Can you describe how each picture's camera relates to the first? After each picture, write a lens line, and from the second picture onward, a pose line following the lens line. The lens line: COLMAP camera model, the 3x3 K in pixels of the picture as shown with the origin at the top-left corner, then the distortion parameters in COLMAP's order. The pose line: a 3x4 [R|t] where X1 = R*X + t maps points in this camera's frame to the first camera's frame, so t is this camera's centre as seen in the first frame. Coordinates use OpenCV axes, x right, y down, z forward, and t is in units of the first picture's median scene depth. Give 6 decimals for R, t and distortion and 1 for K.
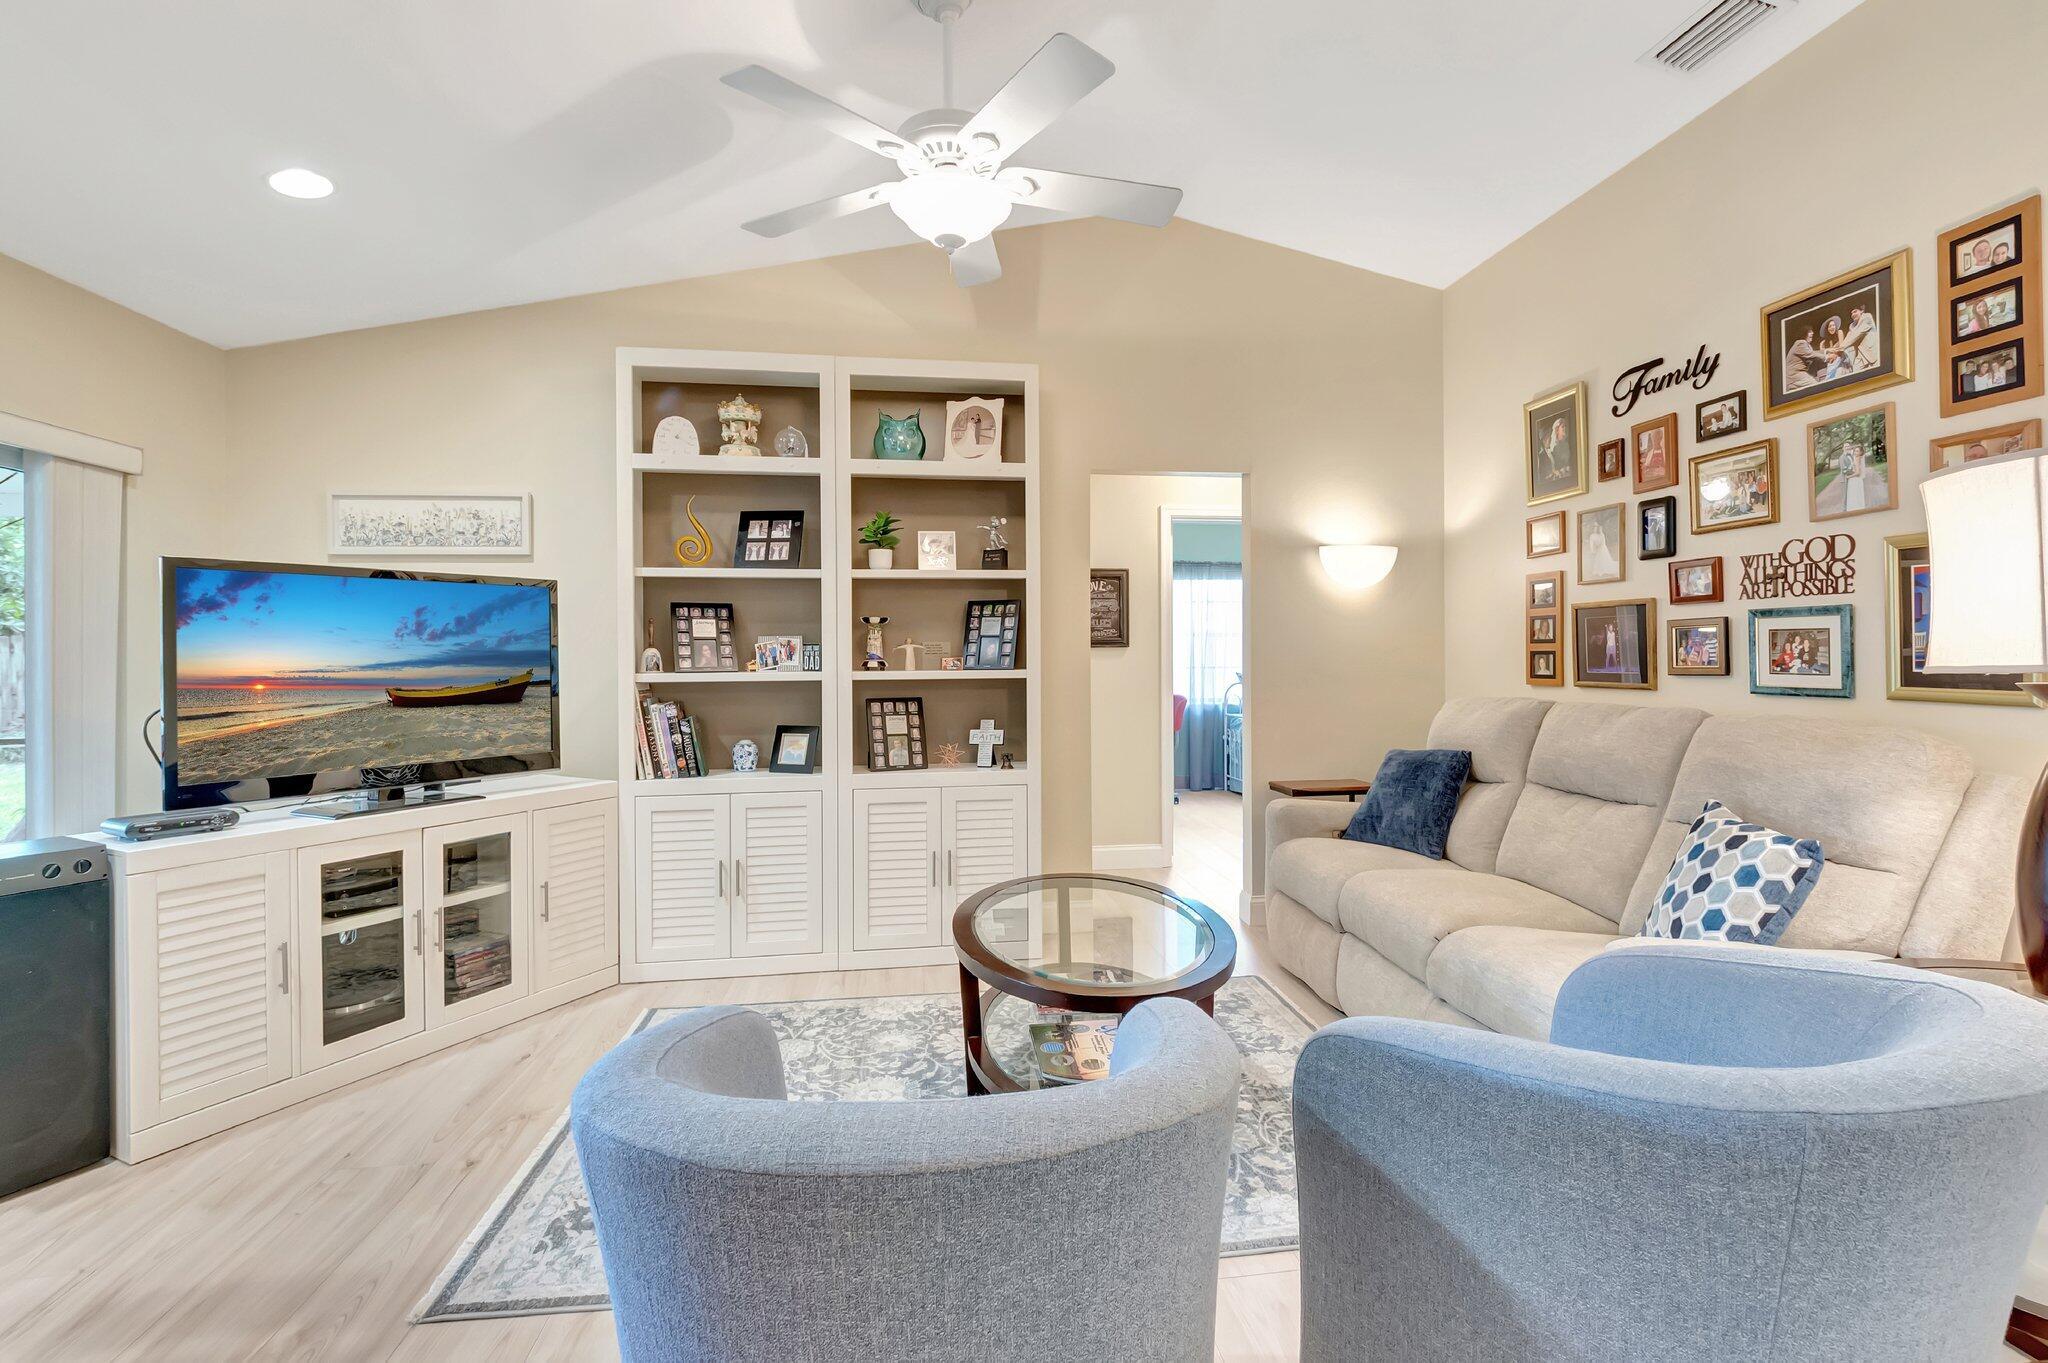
lens RADIAL K [[901.8, 0, 1022.6], [0, 901.8, 656.5], [0, 0, 1]] dist [0.000979, -0.002021]
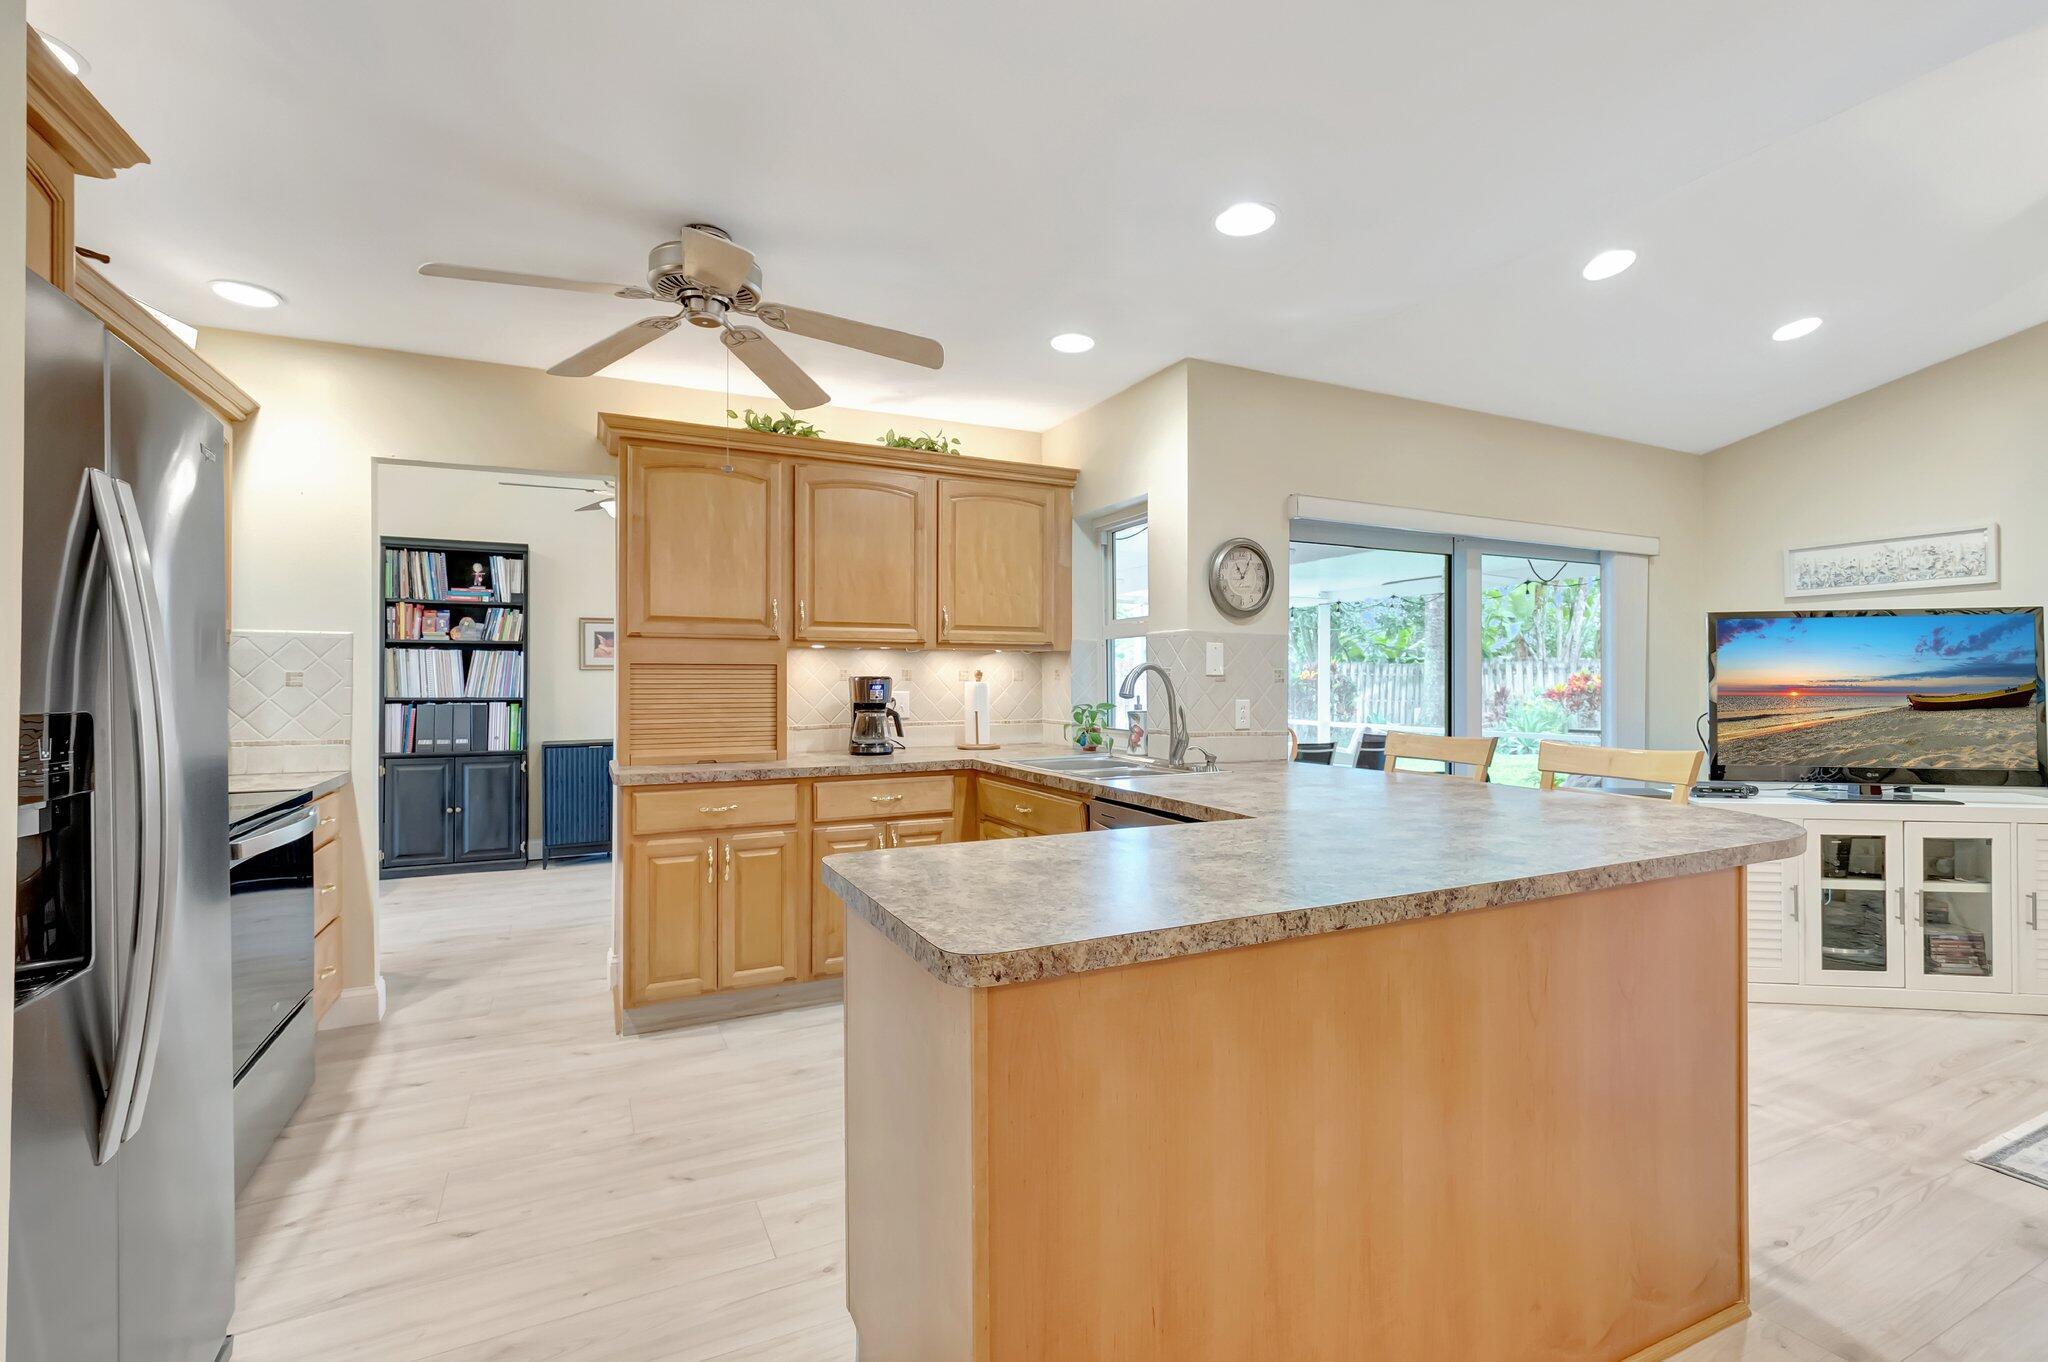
lens RADIAL K [[901.8, 0, 1046.6], [0, 901.8, 668.1], [0, 0, 1]] dist [0.000979, -0.002021]
pose [[0.326574, -0.006300, -0.945151, 0.084948], [-0.005081, 0.999952, -0.008420, 0.001655], [0.945158, 0.007552, 0.326526, -0.398622]]
